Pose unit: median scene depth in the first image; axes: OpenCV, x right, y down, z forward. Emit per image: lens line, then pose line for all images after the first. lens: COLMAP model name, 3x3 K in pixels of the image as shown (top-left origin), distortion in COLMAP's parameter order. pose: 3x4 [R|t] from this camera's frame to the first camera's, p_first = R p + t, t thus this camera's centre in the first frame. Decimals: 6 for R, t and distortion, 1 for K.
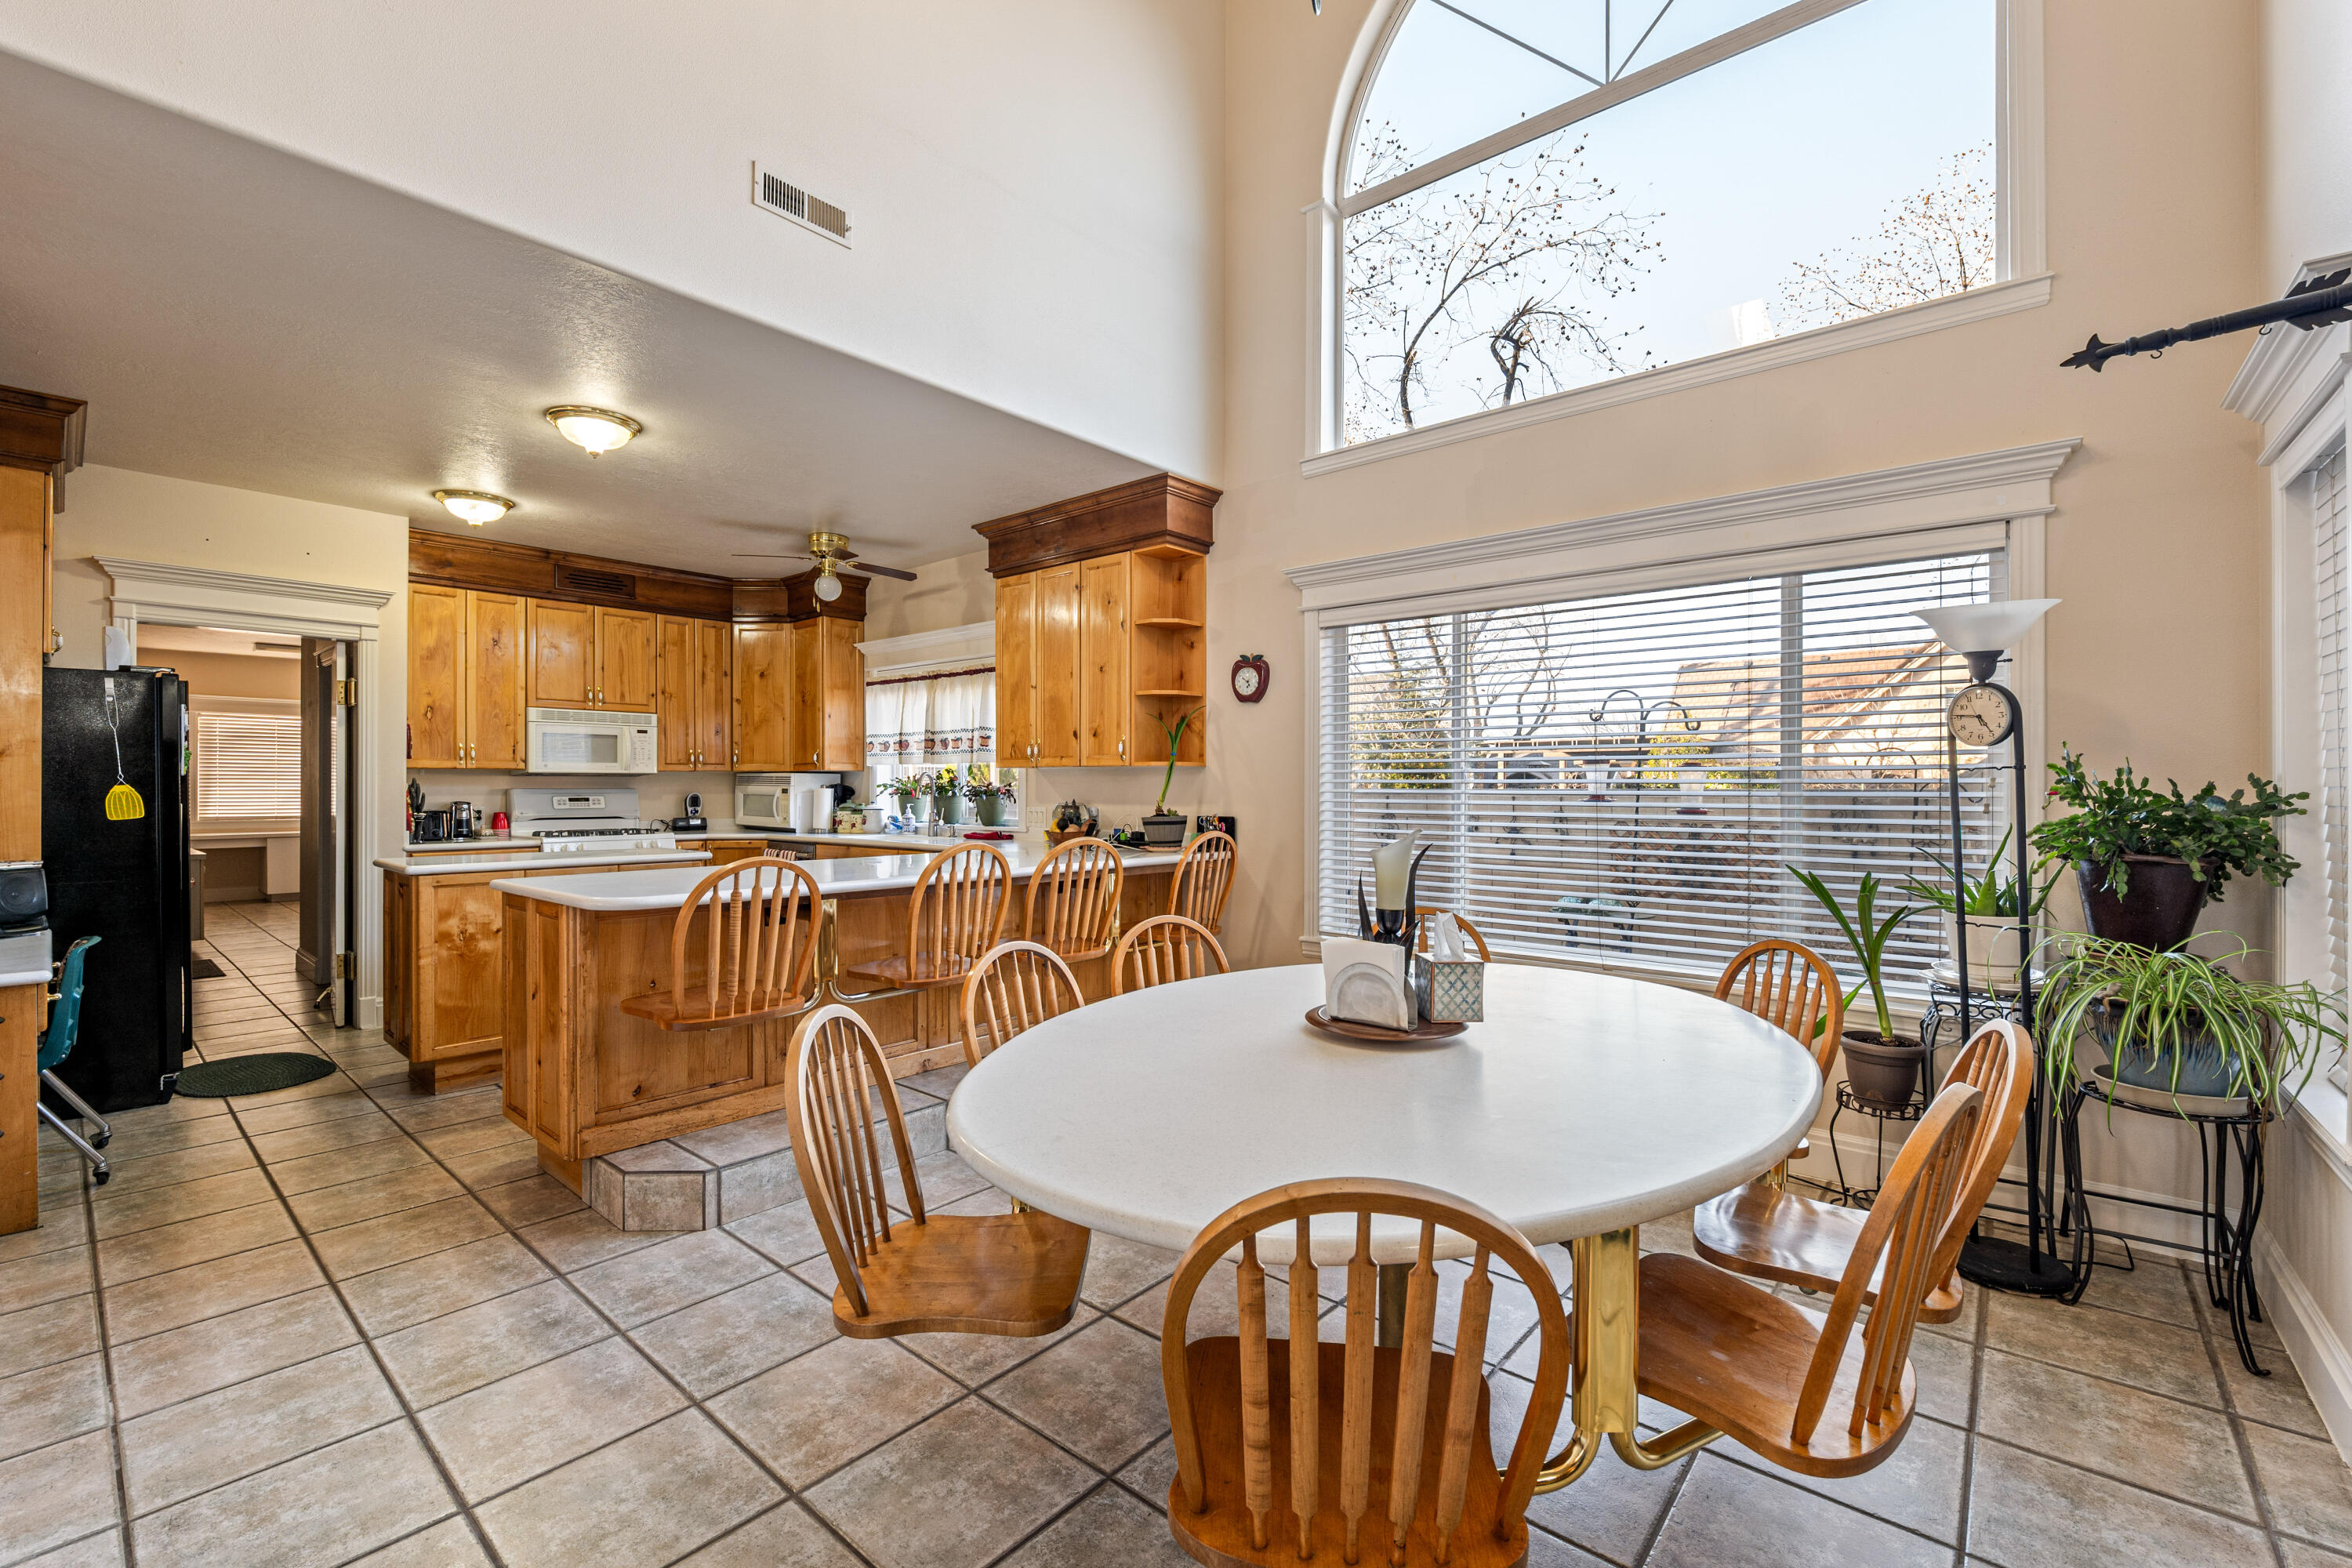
lens RADIAL K [[988.7, 0, 1171.3], [0, 988.7, 770.9], [0, 0, 1]] dist [-0.000458, -0.000141]
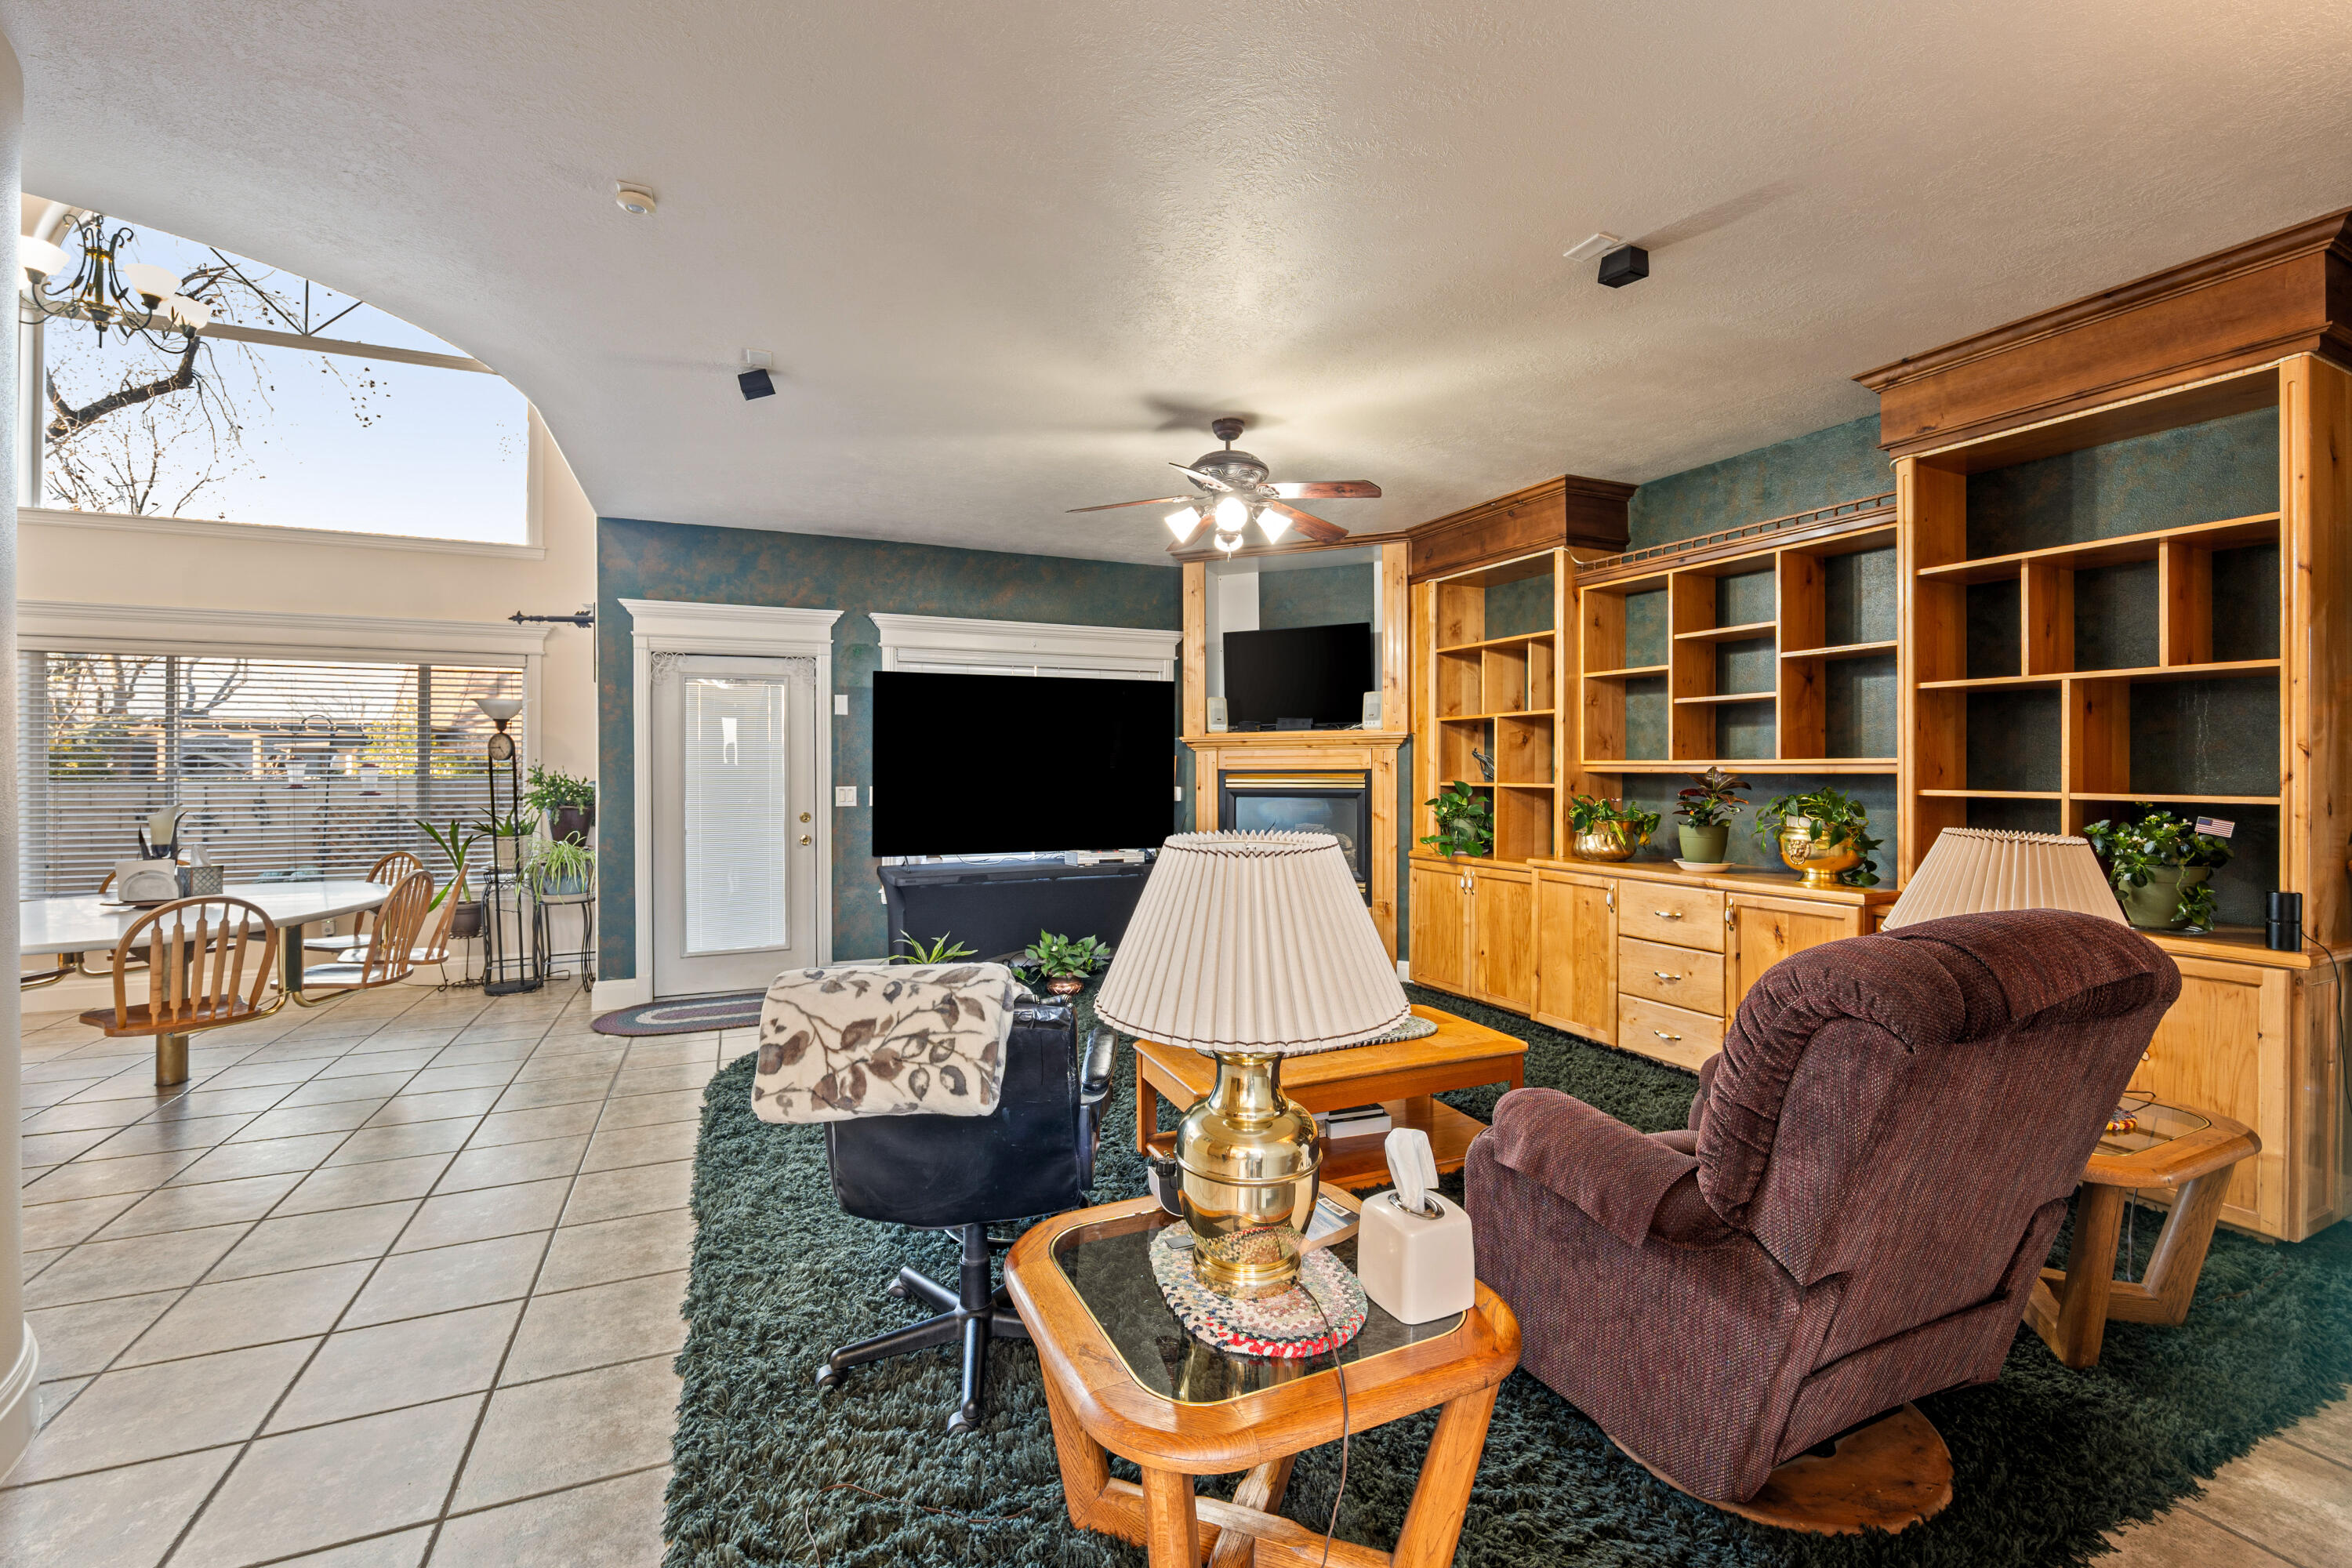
lens RADIAL K [[988.7, 0, 1171.3], [0, 988.7, 770.9], [0, 0, 1]] dist [-0.000458, -0.000141]
pose [[0.430938, -0.003631, 0.902374, -0.574916], [-0.008441, 0.999932, 0.008055, -0.032586], [-0.902342, -0.011088, 0.430878, -1.389000]]
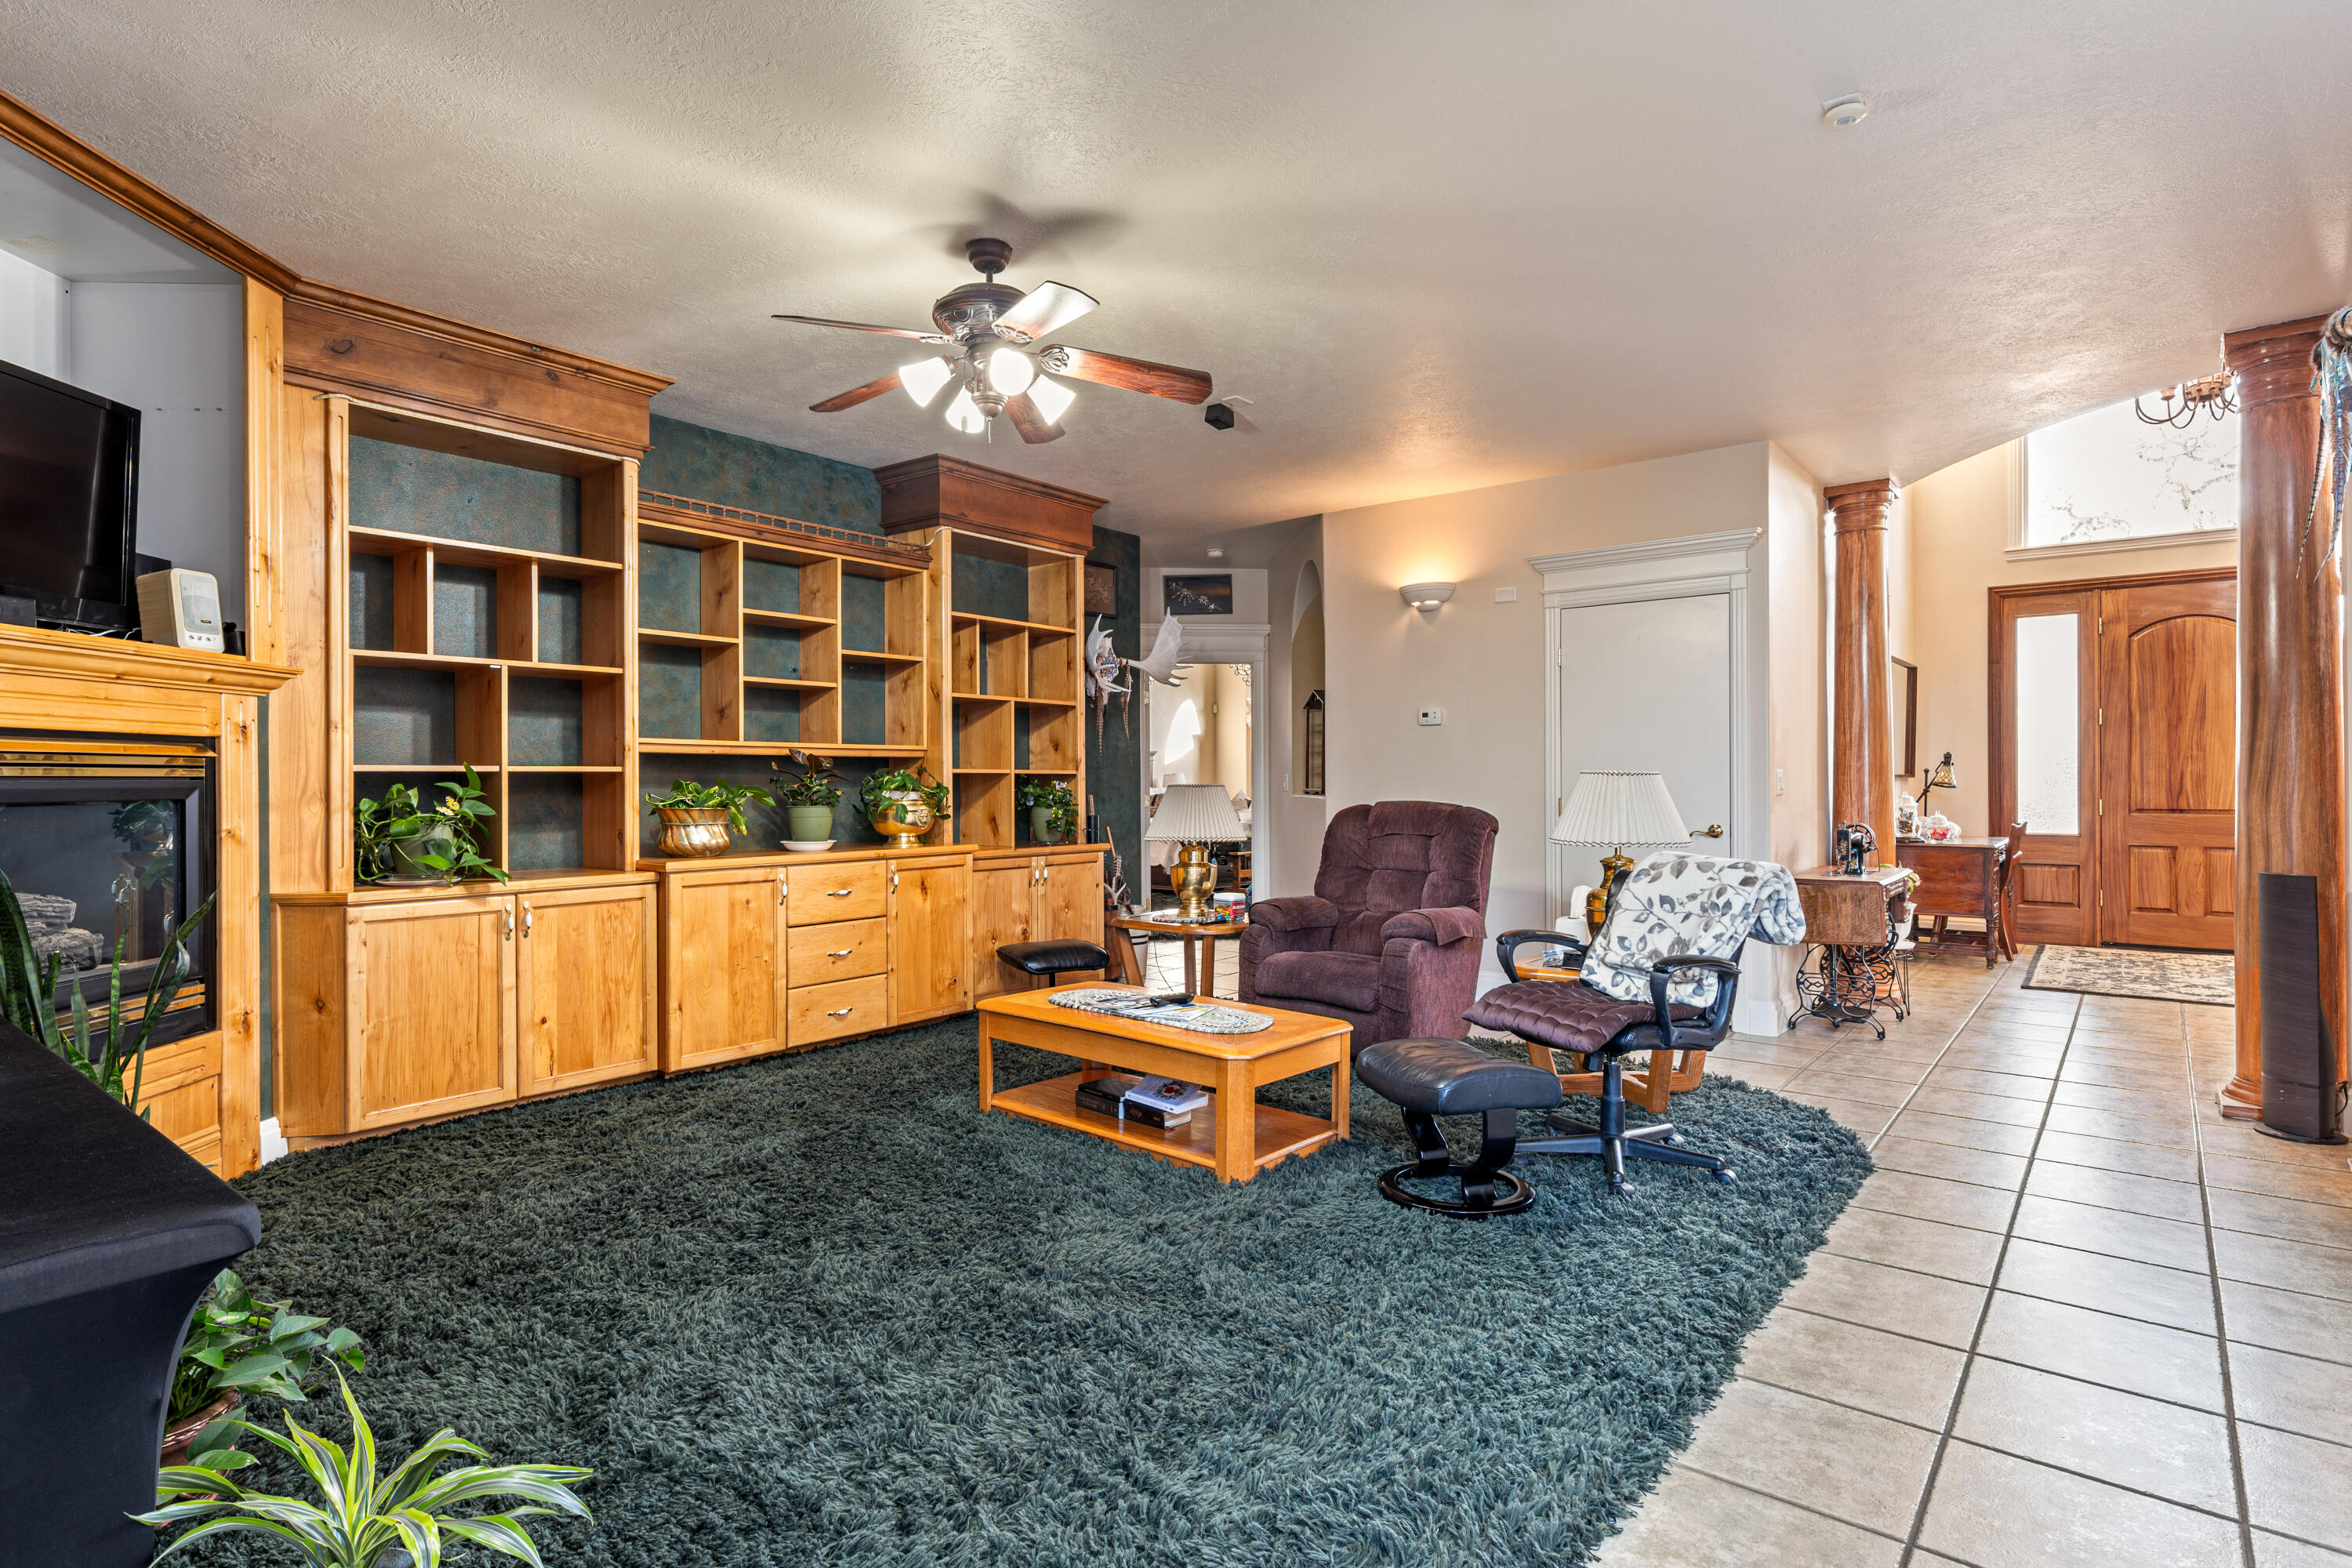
lens RADIAL K [[1203.7, 0, 1189.7], [0, 1203.7, 781.6], [0, 0, 1]] dist [0.000524, 0.000443]
pose [[-0.999423, 0.004009, -0.033715, 0.698121], [0.004409, 0.999921, -0.011796, 0.049285], [0.033665, -0.011938, -0.999362, 0.566277]]
